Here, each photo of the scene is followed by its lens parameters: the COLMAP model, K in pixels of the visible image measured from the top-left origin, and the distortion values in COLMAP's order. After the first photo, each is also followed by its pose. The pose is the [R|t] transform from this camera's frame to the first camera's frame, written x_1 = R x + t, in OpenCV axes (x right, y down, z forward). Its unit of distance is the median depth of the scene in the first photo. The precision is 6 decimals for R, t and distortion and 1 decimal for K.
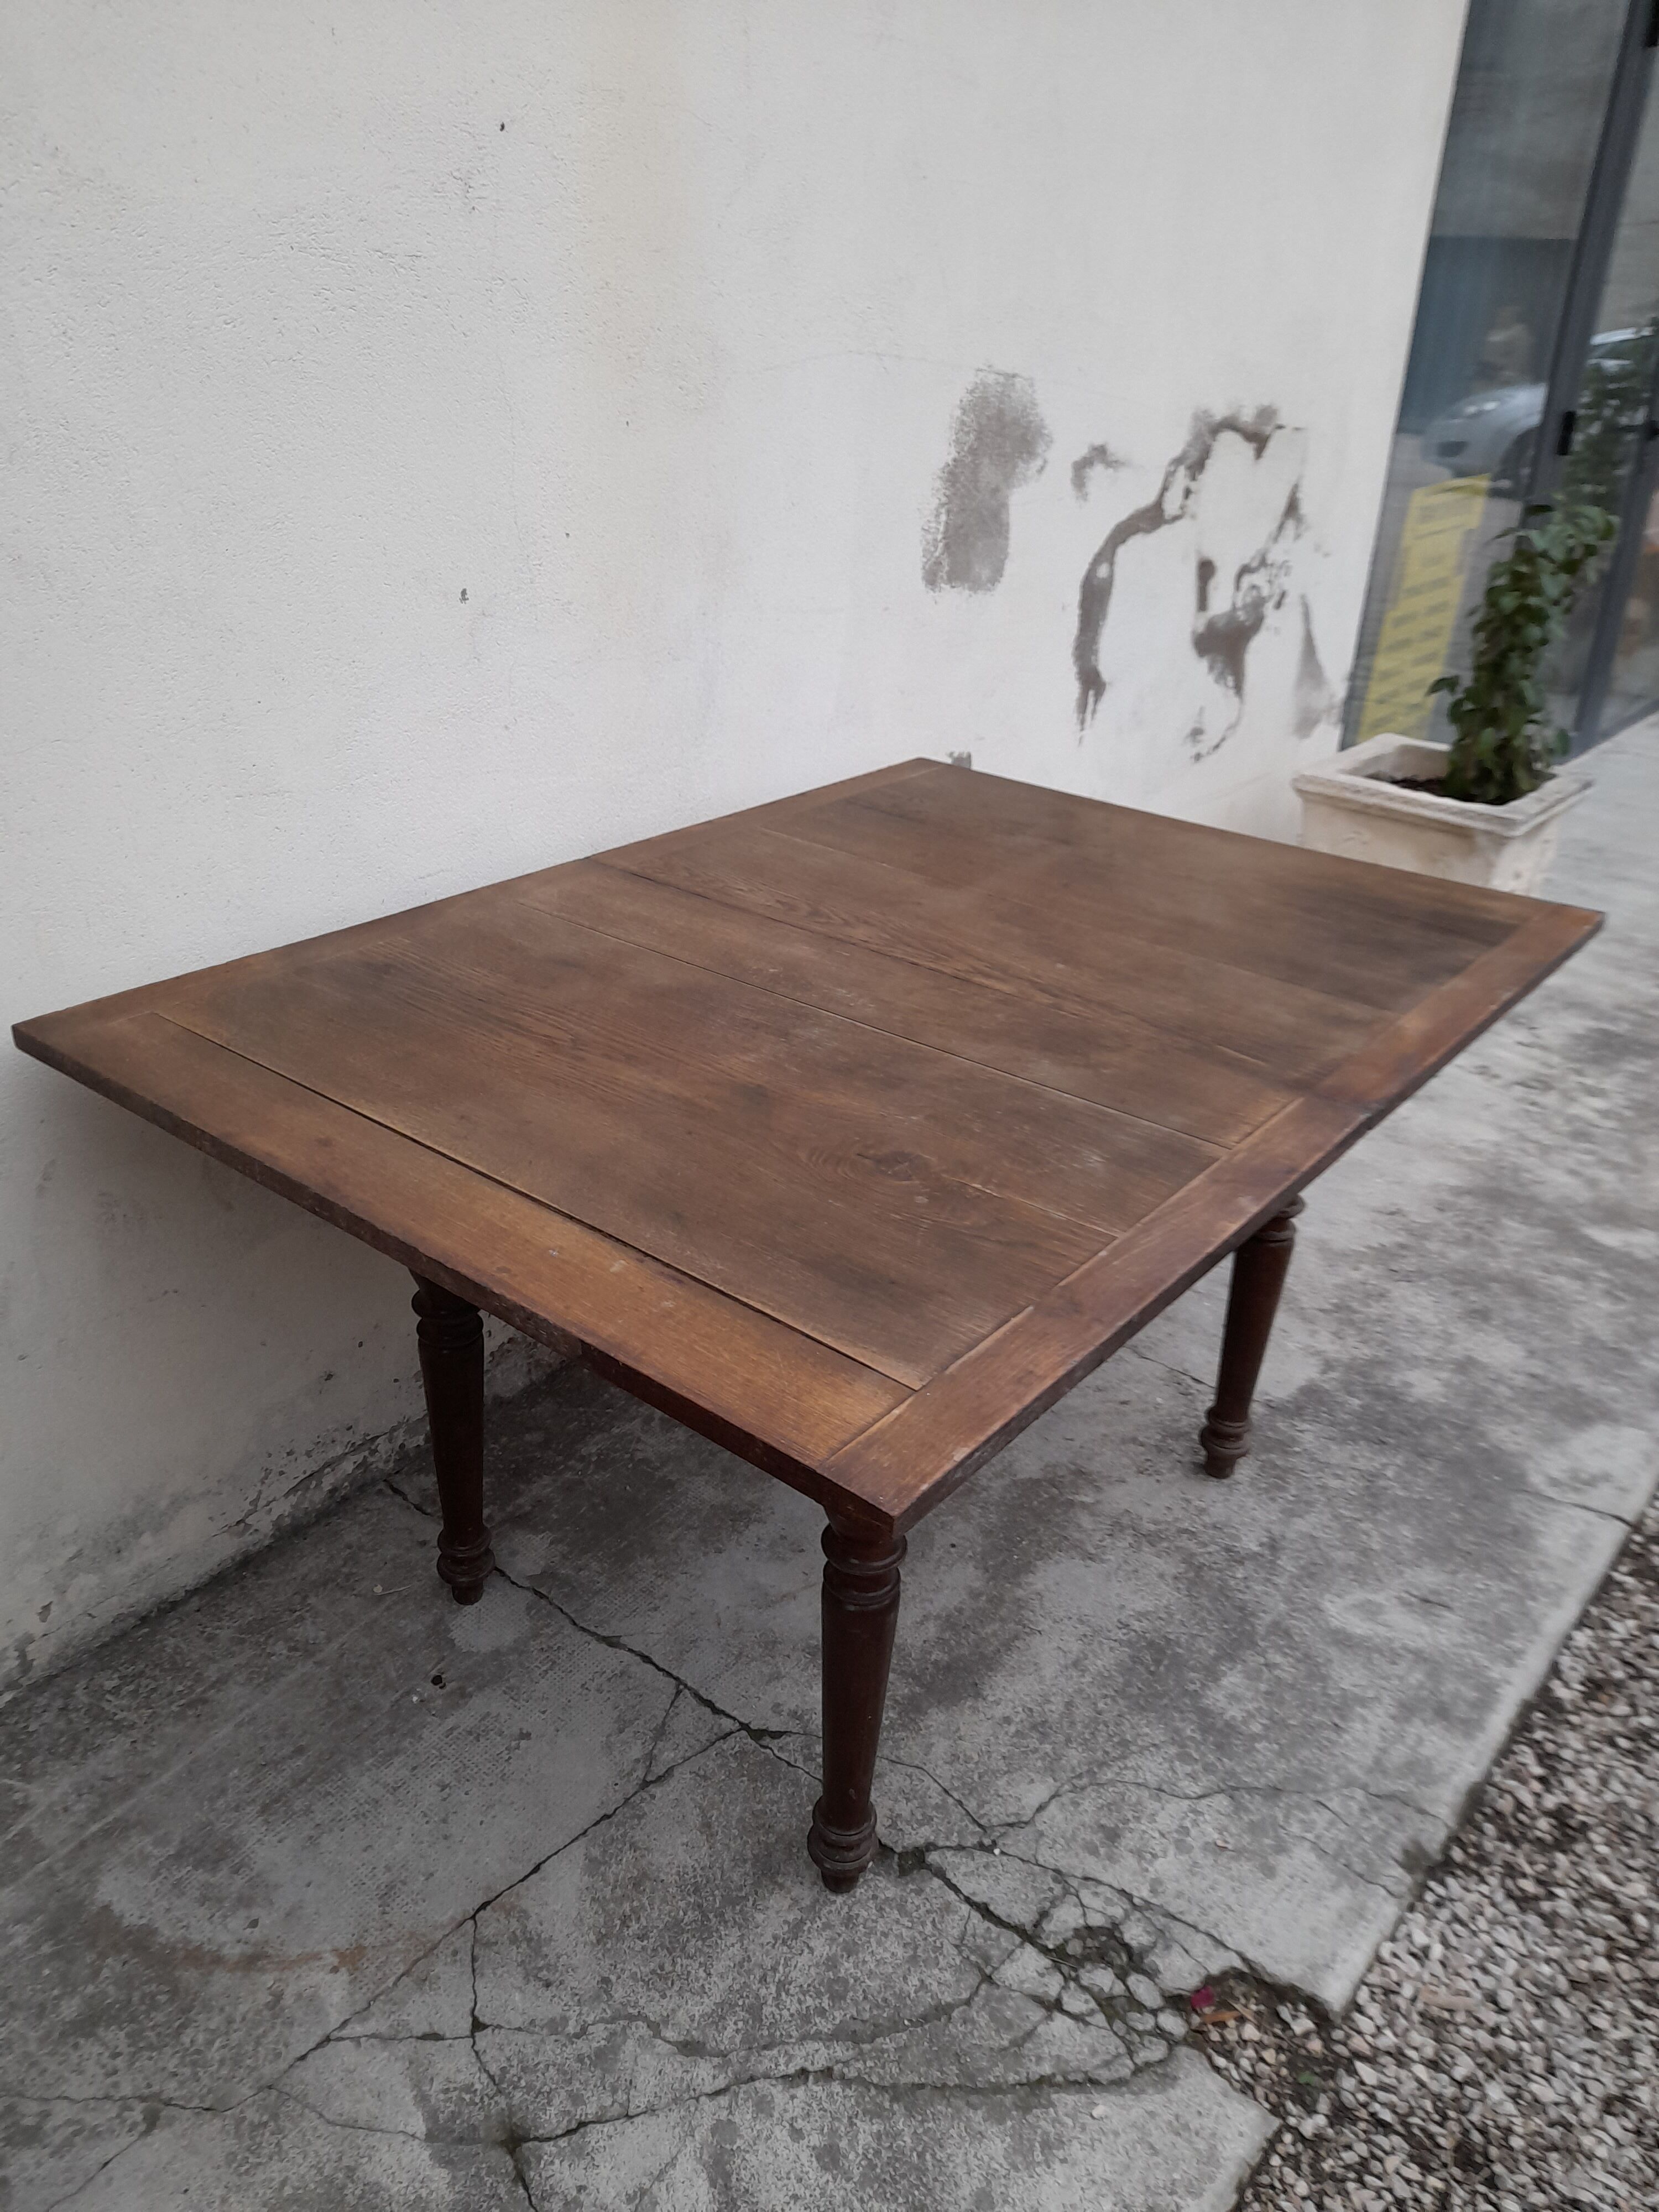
lens RADIAL K [[1653.6, 0, 815.8], [0, 1653.6, 1078.7], [0, 0, 1]] dist [0.028513, -0.032573]
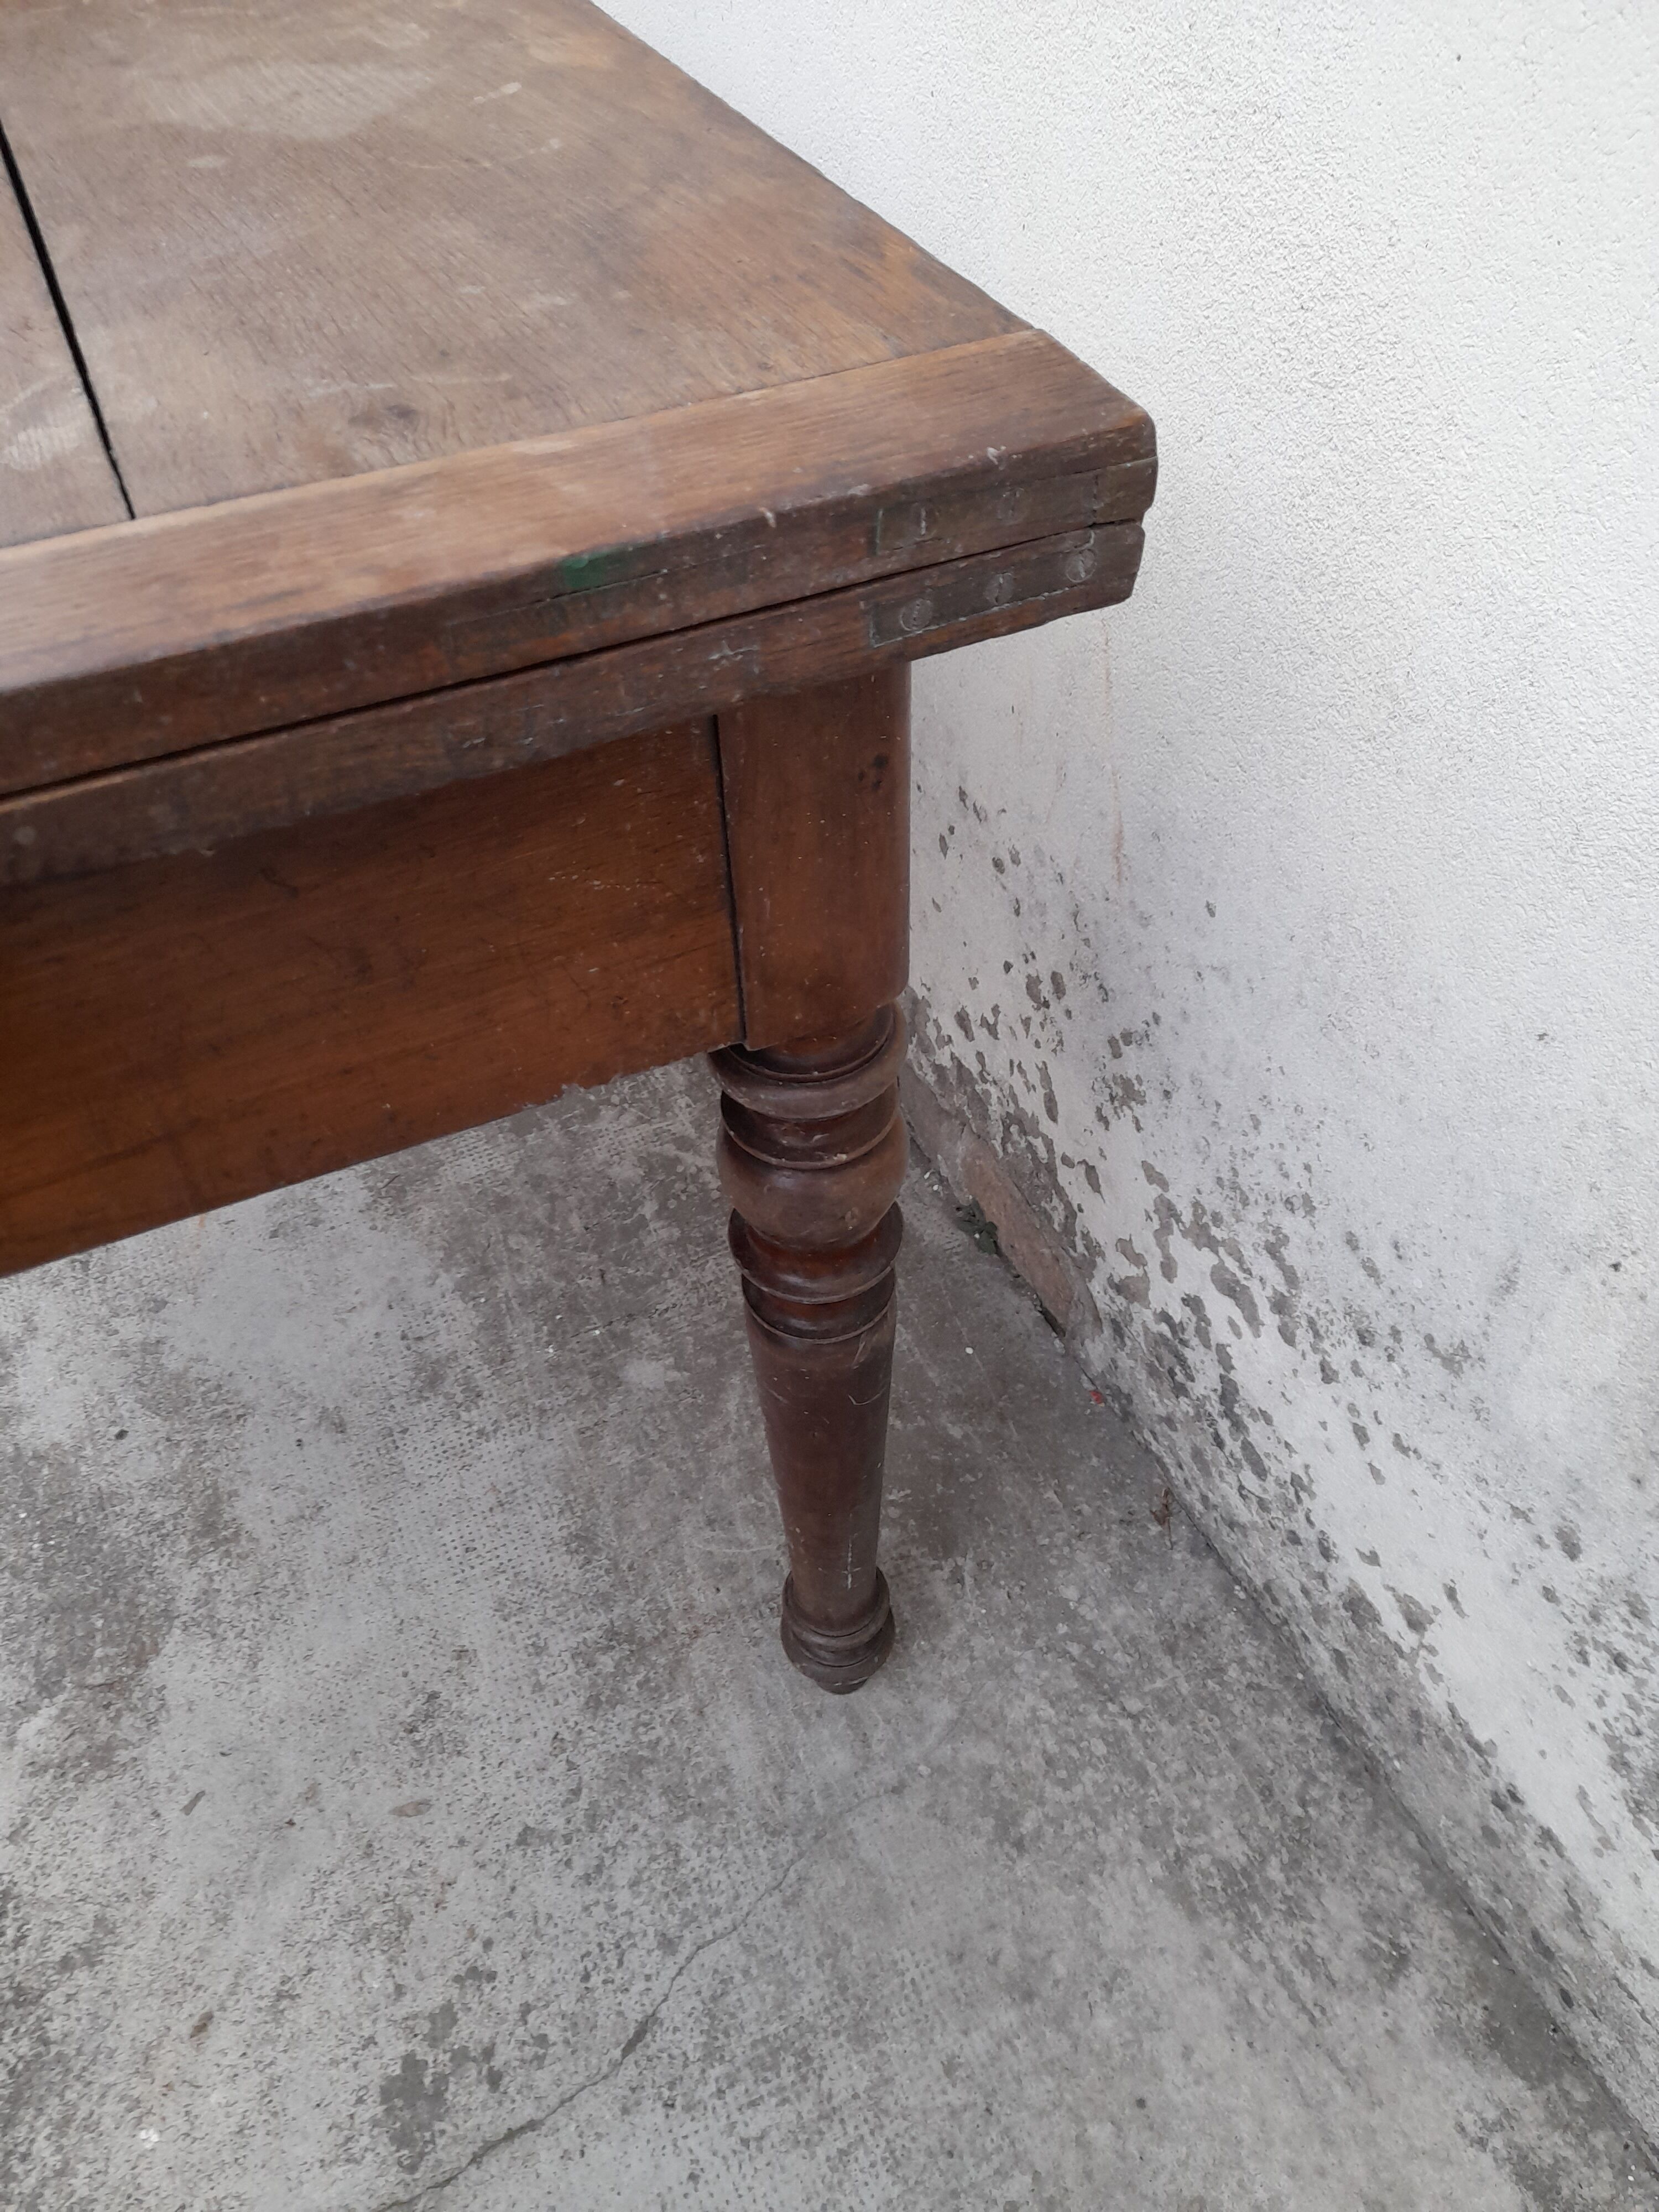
lens RADIAL K [[1653.6, 0, 813.2], [0, 1653.6, 1108.2], [0, 0, 1]] dist [0.028513, -0.032573]
pose [[-0.448200, 0.635741, -0.628450, 0.291331], [-0.362715, 0.513213, 0.777850, -0.331243], [0.817040, 0.576581, 0.000571, 1.259517]]
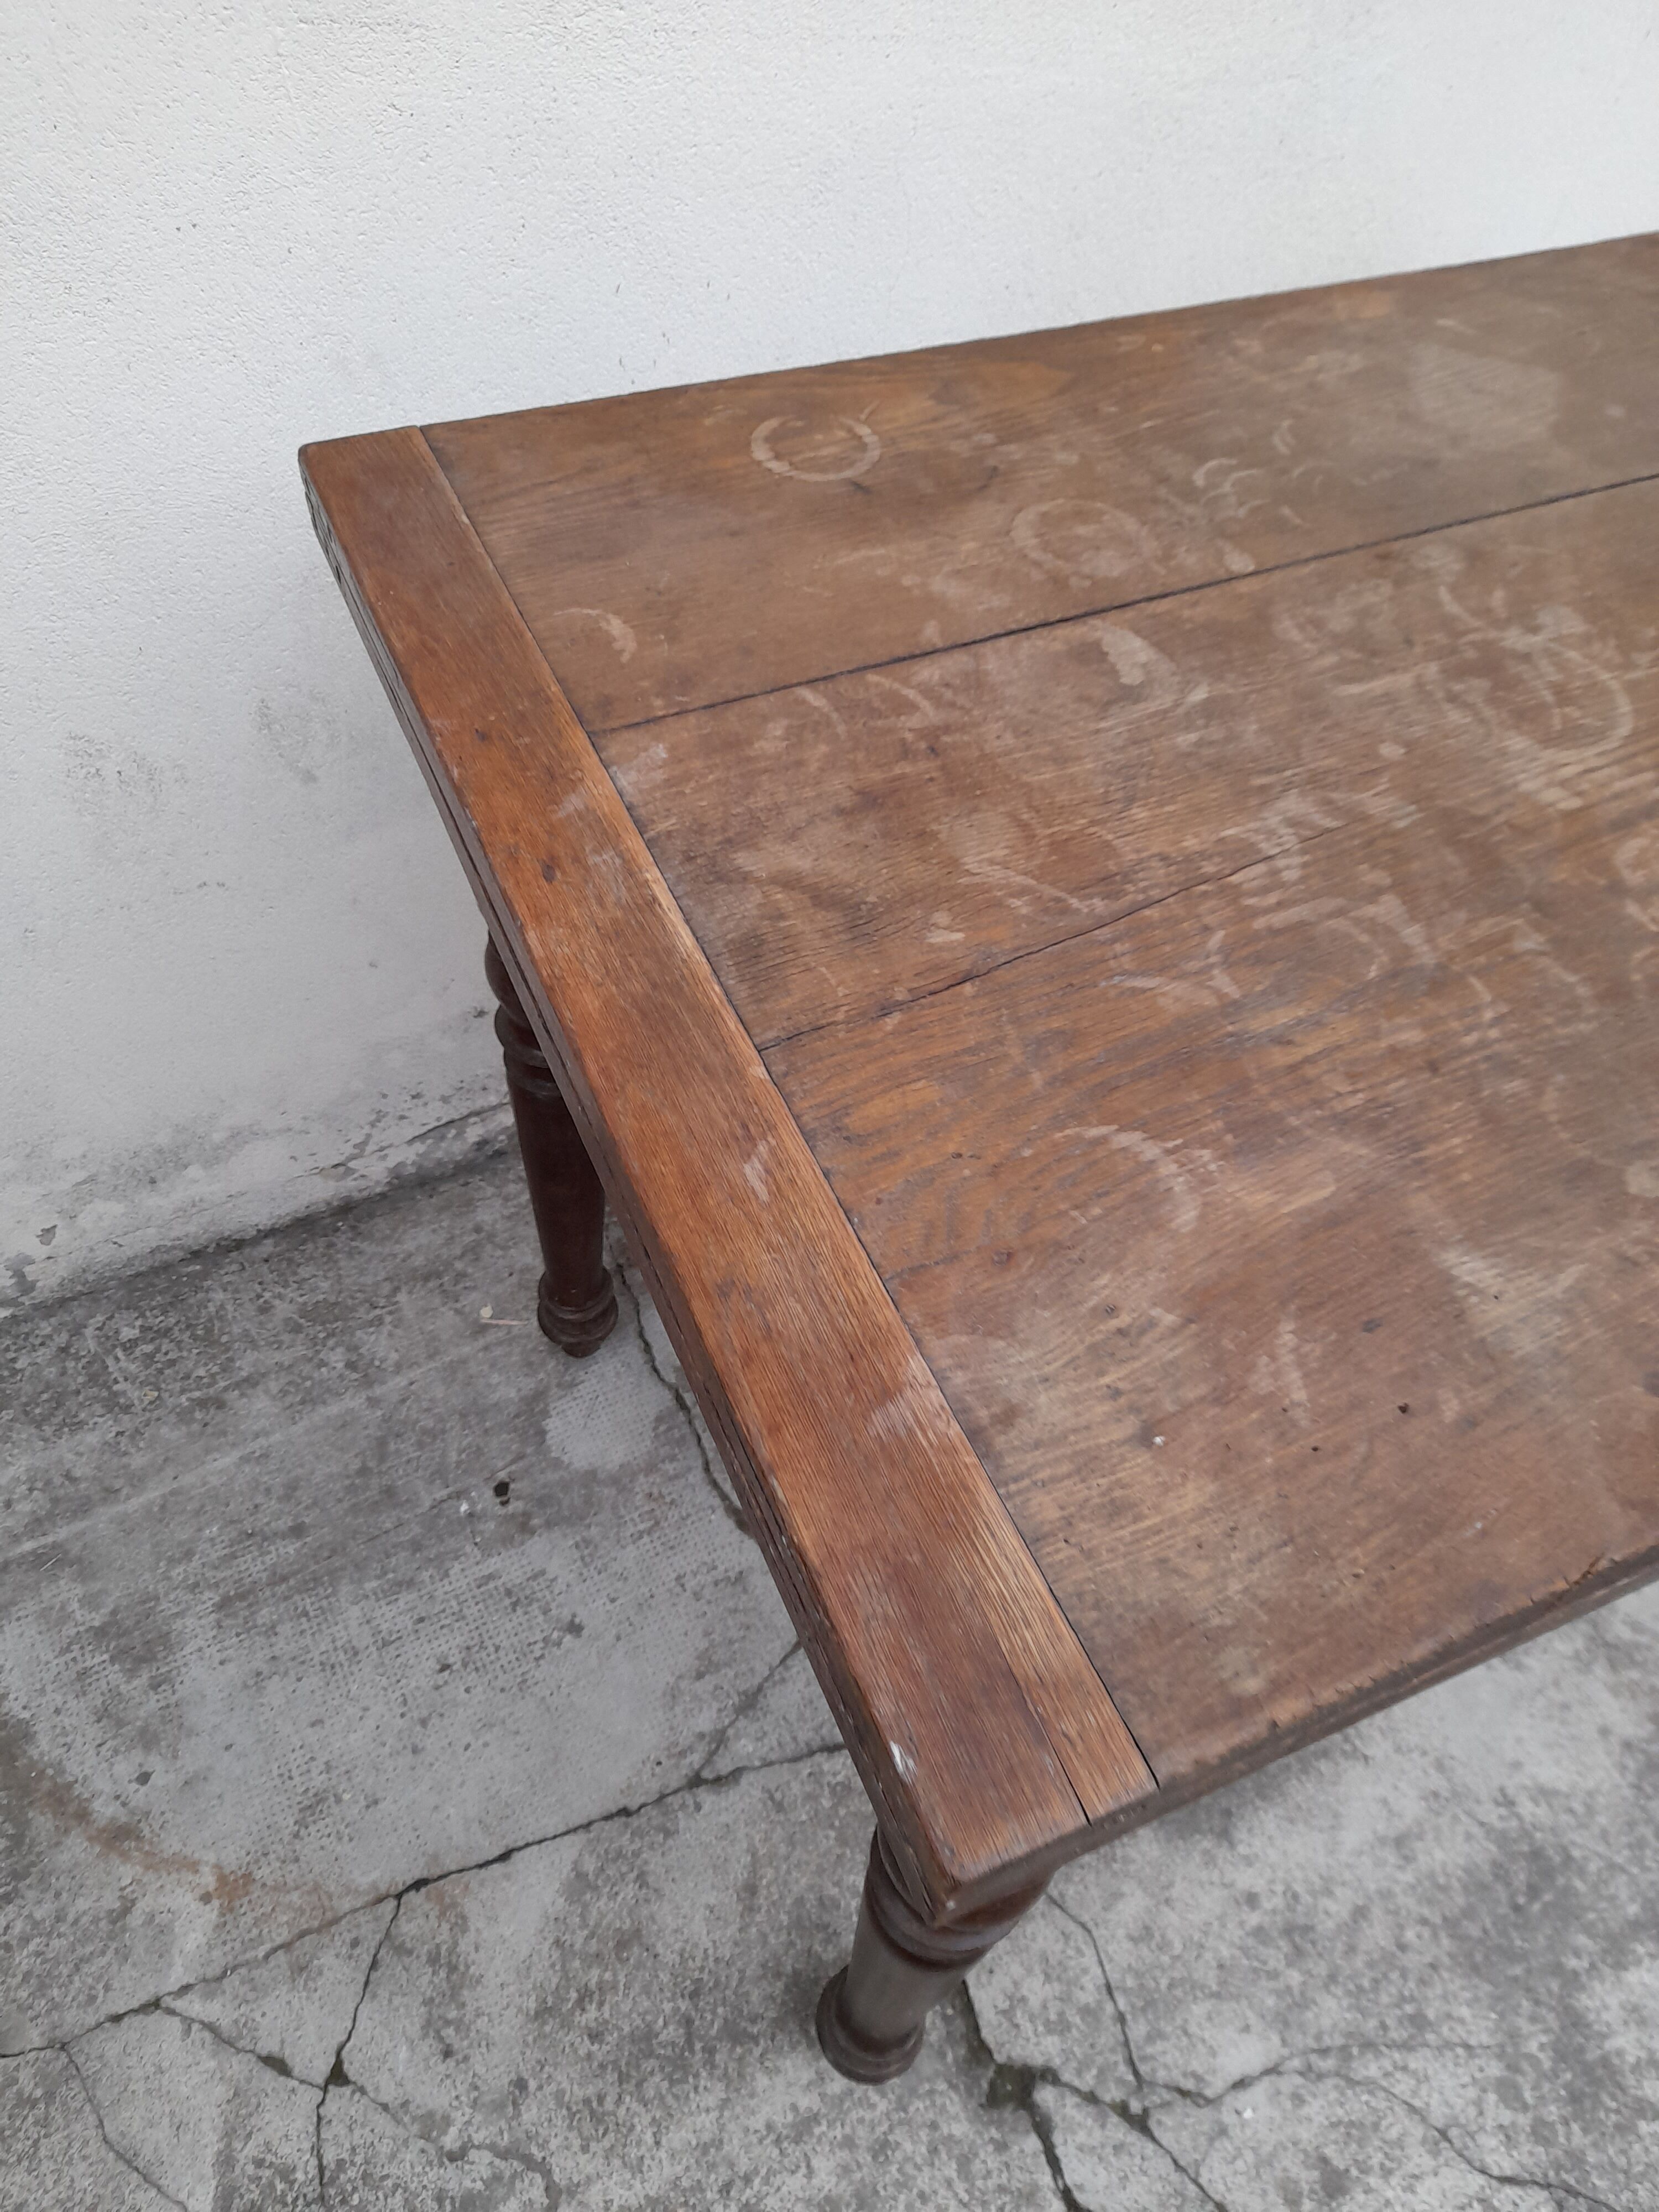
lens RADIAL K [[1653.6, 0, 793.3], [0, 1653.6, 1110.6], [0, 0, 1]] dist [0.028513, -0.032573]
pose [[0.907326, 0.336964, -0.251424, 0.013184], [-0.203856, 0.875623, 0.437866, -0.124020], [0.367698, -0.346033, 0.863168, 0.477583]]
